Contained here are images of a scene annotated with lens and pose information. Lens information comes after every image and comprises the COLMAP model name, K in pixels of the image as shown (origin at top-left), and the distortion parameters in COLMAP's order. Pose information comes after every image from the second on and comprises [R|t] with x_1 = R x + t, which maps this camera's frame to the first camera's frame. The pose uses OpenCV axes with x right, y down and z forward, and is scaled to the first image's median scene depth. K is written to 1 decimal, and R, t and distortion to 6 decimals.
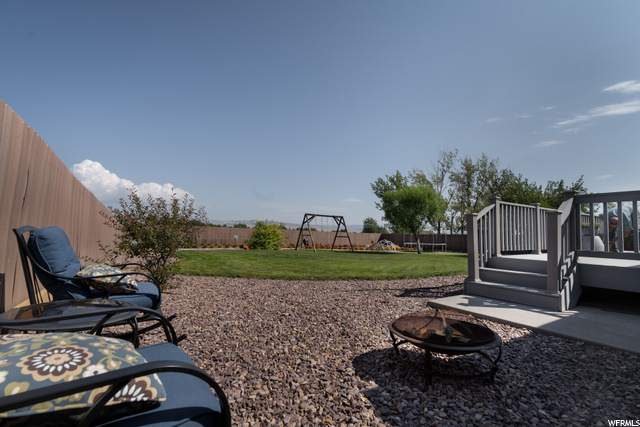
lens RADIAL K [[294.0, 0, 320.0], [0, 294.0, 213.5], [0, 0, 1]] dist [0.015260, -0.000001]
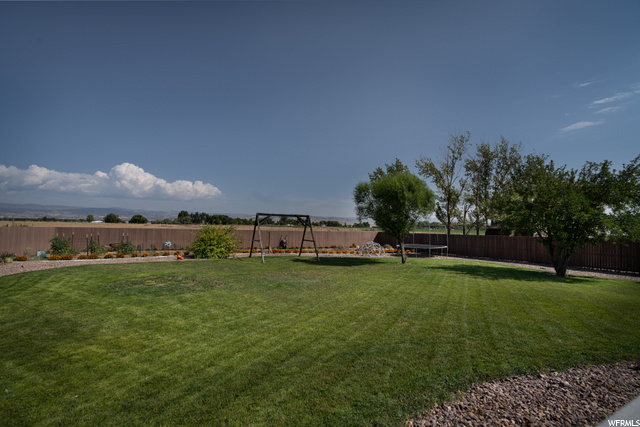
lens RADIAL K [[281.3, 0, 320.0], [0, 281.3, 213.5], [0, 0, 1]] dist [0.000476, 0.000092]
pose [[0.995691, -0.012467, -0.091889, 0.093013], [0.014841, 0.999572, 0.025199, -0.007437], [0.091535, -0.026454, 0.995450, 0.124848]]
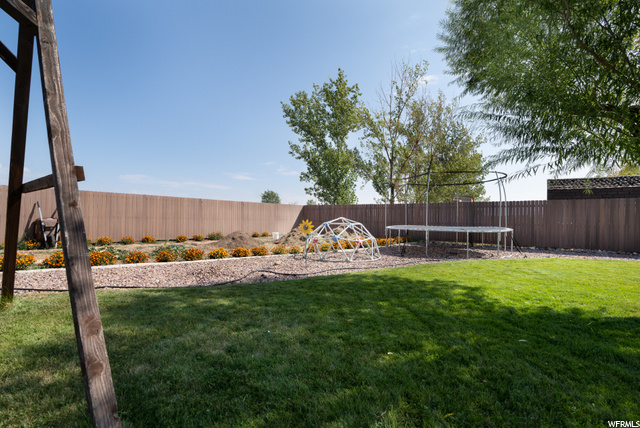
lens RADIAL K [[281.3, 0, 320.0], [0, 281.3, 214.0], [0, 0, 1]] dist [0.000476, 0.000092]
pose [[0.938628, -0.006614, 0.344867, 0.064654], [-0.020872, 0.996895, 0.075924, 0.041268], [-0.344299, -0.078463, 0.935576, 0.481530]]
